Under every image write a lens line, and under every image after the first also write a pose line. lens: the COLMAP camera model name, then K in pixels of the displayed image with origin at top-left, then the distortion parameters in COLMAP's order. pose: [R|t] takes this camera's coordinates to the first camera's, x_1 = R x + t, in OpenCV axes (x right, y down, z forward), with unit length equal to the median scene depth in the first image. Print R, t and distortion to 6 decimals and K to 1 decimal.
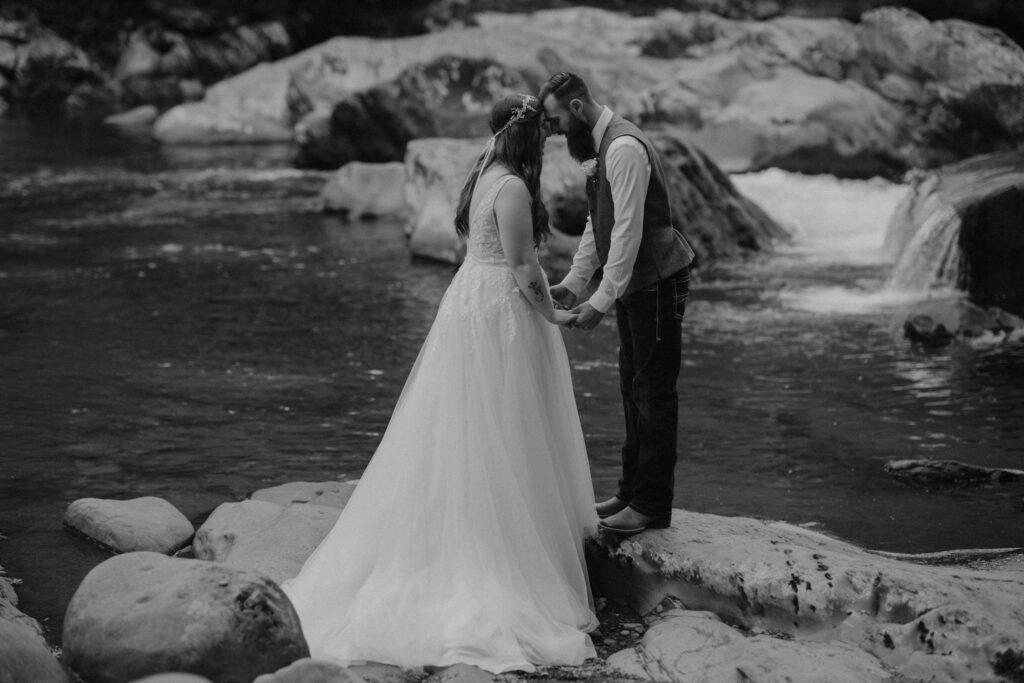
lens RADIAL K [[2407.0, 0, 512.0], [0, 2407.0, 341.5], [0, 0, 1]] dist [0.085028, 0.369803]
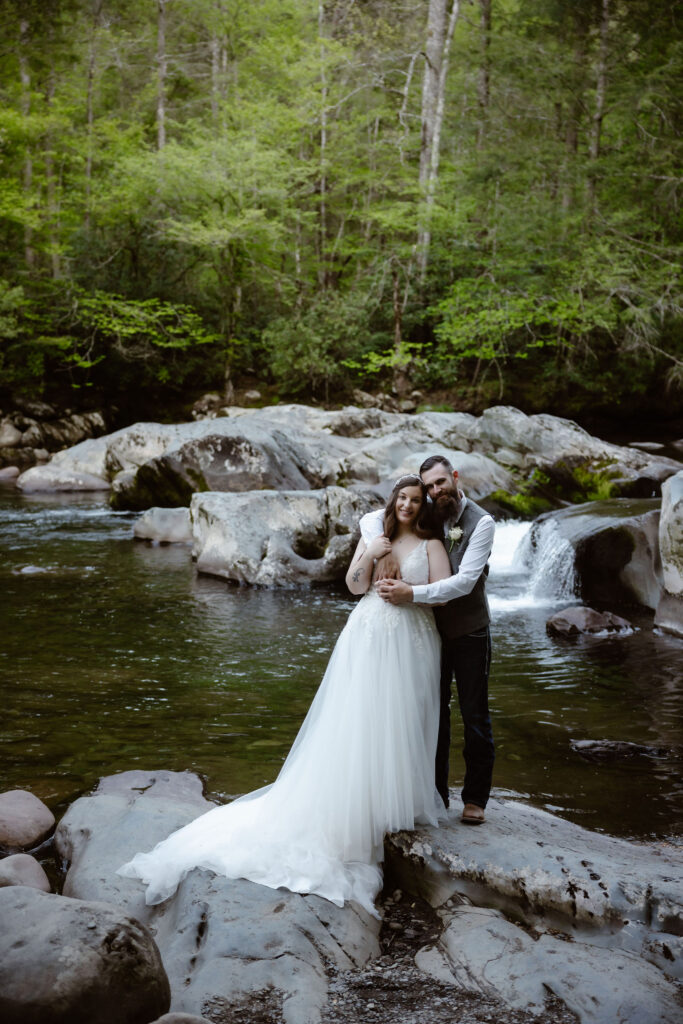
lens RADIAL K [[1440.0, 0, 341.5], [0, 1440.0, 512.0], [0, 0, 1]] dist [0.106014, -0.055801]
pose [[0.997128, -0.001548, 0.075724, -0.025880], [0.006239, 0.998072, -0.061759, -0.021899], [-0.075482, 0.062054, 0.995214, 0.146392]]
